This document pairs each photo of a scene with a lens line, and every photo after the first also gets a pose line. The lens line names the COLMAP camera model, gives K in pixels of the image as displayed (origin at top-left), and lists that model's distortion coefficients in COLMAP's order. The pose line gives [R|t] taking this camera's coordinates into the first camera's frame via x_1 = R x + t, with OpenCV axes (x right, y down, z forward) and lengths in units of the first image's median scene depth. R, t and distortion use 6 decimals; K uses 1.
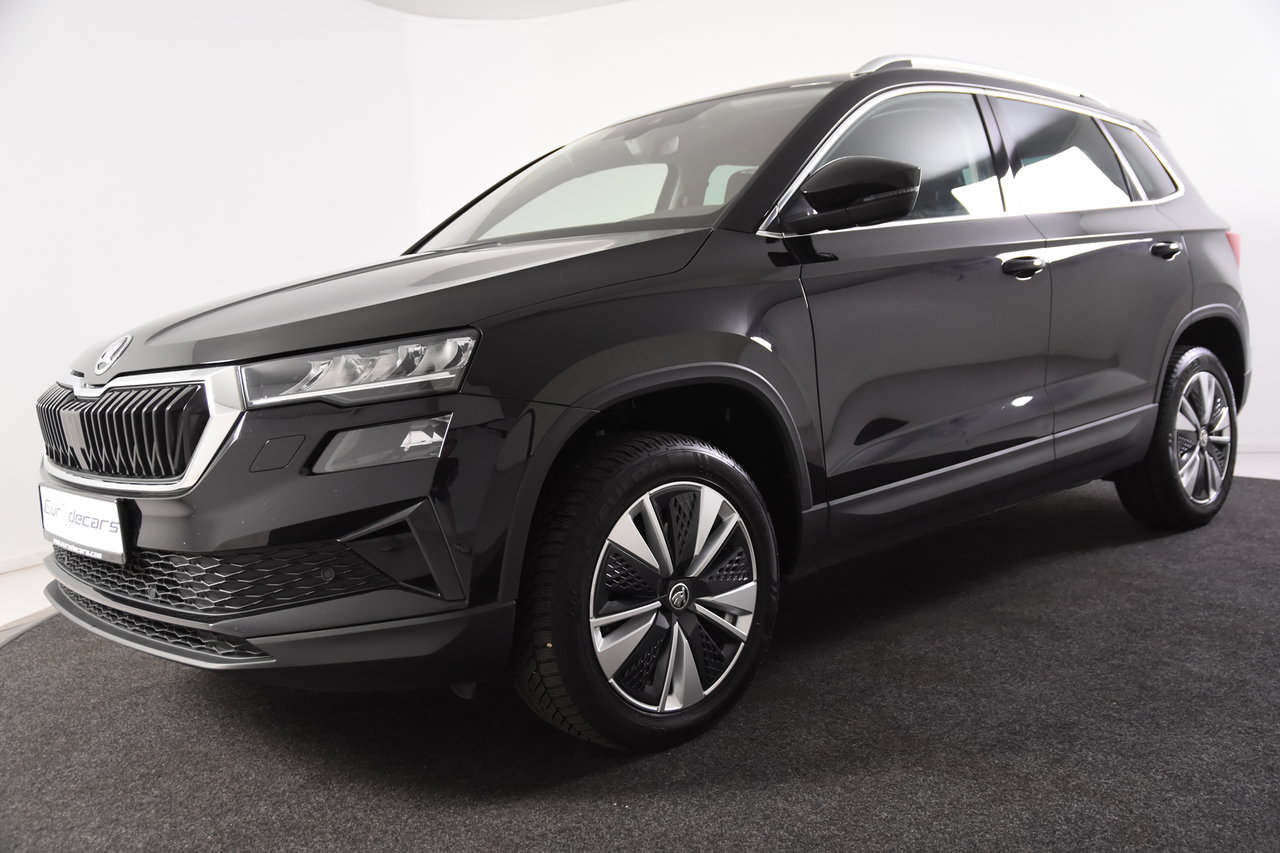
lens RADIAL K [[1205.7, 0, 671.5], [0, 1205.7, 426.9], [0, 0, 1]] dist [-0.057999, 0.155988]
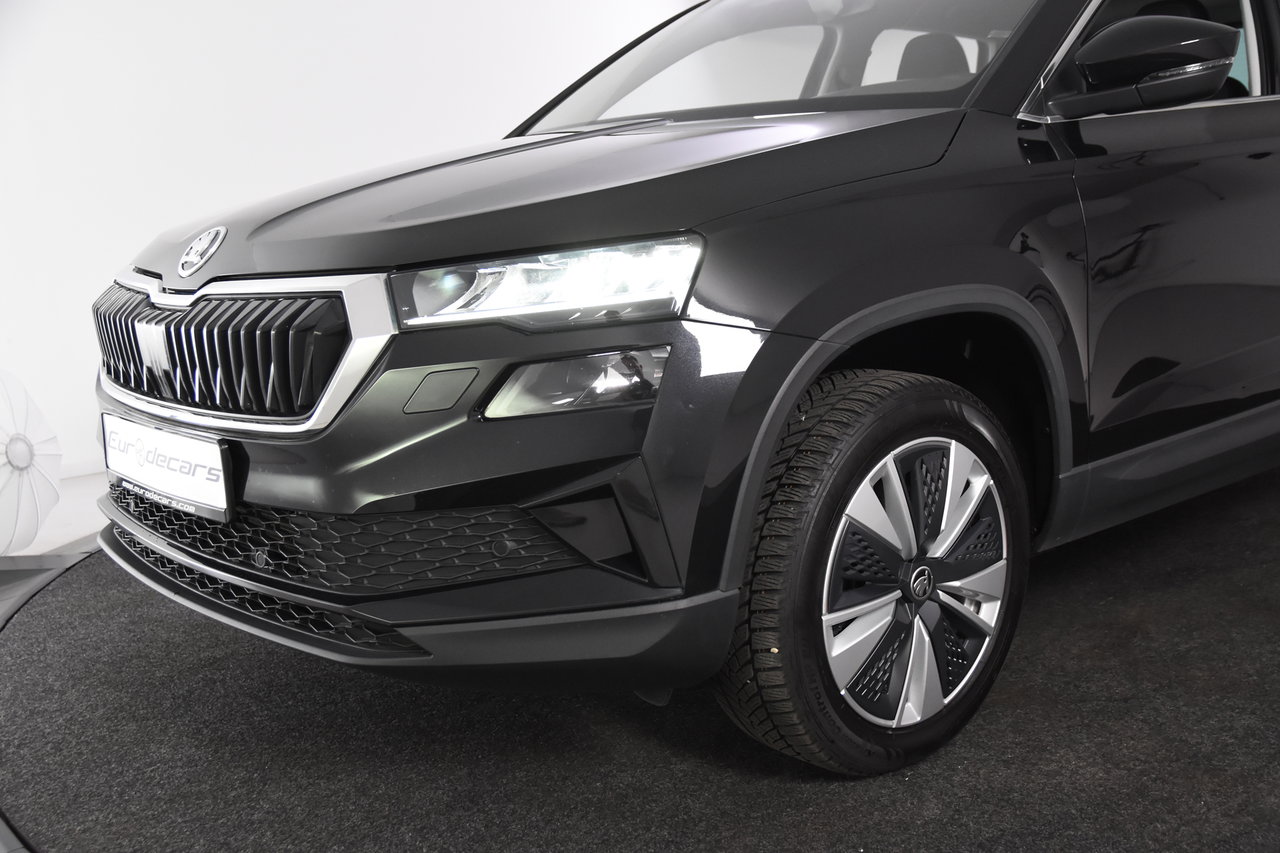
lens RADIAL K [[1313.4, 0, 640.0], [0, 1313.4, 426.5], [0, 0, 1]] dist [0.017064, 0.025767]
pose [[0.999364, 0.029297, -0.020351, -0.161124], [-0.027703, 0.996829, 0.074600, -0.019161], [0.022472, -0.073989, 0.997006, 0.141795]]
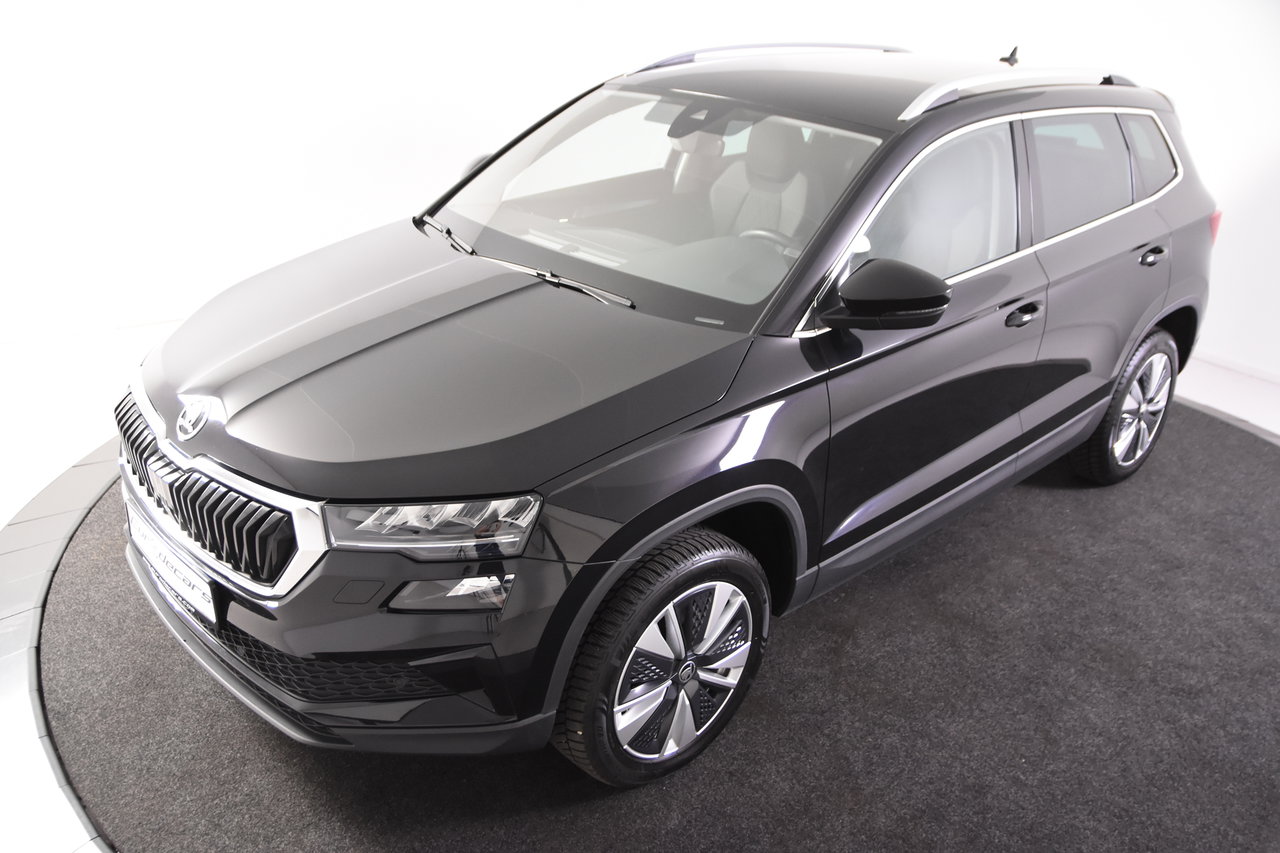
lens RADIAL K [[1132.3, 0, 659.9], [0, 1132.3, 339.5], [0, 0, 1]] dist [-0.079378, 0.103793]
pose [[0.993054, 0.100823, 0.060649, -0.118390], [-0.114887, 0.942130, 0.314947, -0.505090], [-0.025385, -0.319727, 0.947170, 0.055395]]
